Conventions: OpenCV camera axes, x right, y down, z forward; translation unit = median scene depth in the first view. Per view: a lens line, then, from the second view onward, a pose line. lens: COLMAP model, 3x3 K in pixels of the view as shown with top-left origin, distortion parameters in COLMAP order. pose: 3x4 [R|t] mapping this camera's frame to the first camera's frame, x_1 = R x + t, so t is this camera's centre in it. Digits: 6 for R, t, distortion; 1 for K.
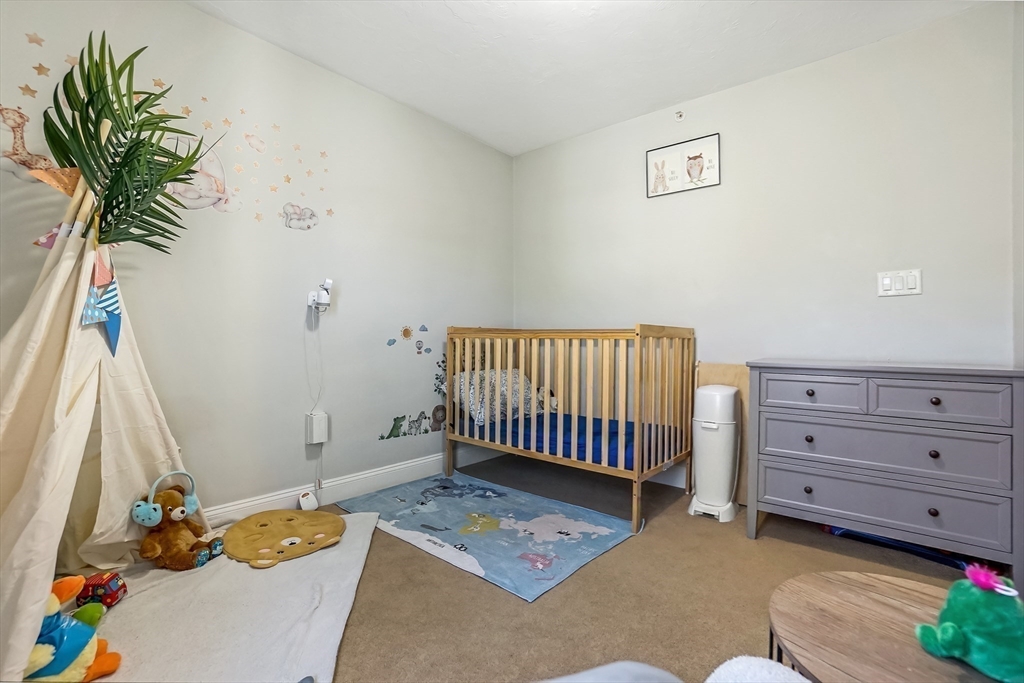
lens RADIAL K [[469.8, 0, 508.3], [0, 469.8, 341.2], [0, 0, 1]] dist [-0.062511, 0.025306]
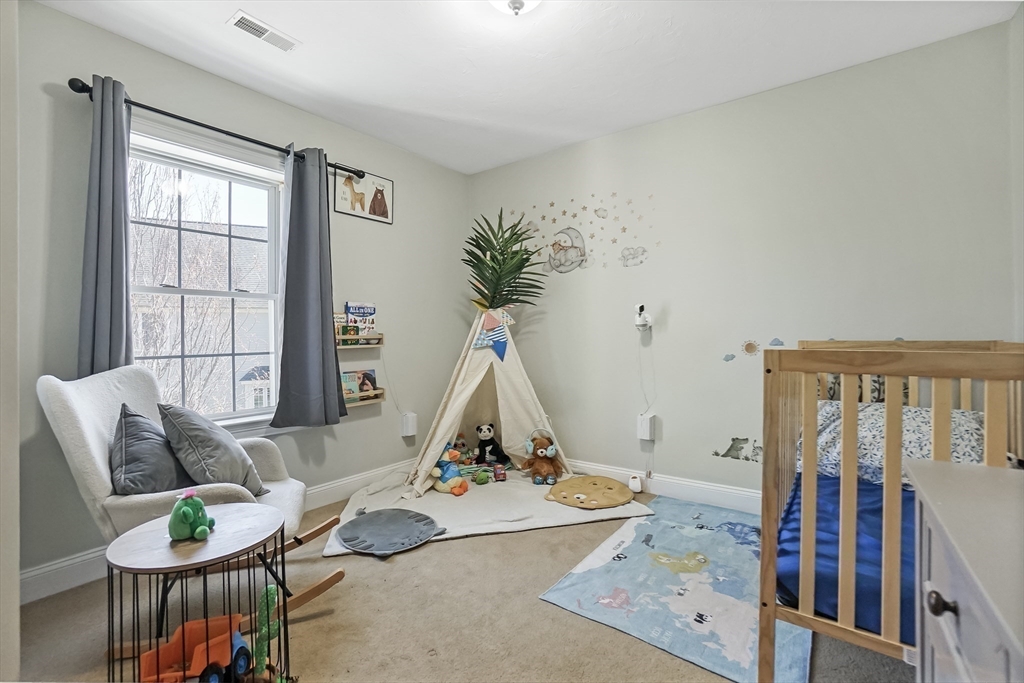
lens RADIAL K [[469.8, 0, 508.3], [0, 469.8, 341.2], [0, 0, 1]] dist [-0.062511, 0.025306]
pose [[0.026548, 0.004928, -0.999635, 0.821258], [0.004685, 0.999976, 0.005054, -0.045756], [0.999637, -0.004818, 0.026525, 0.634146]]
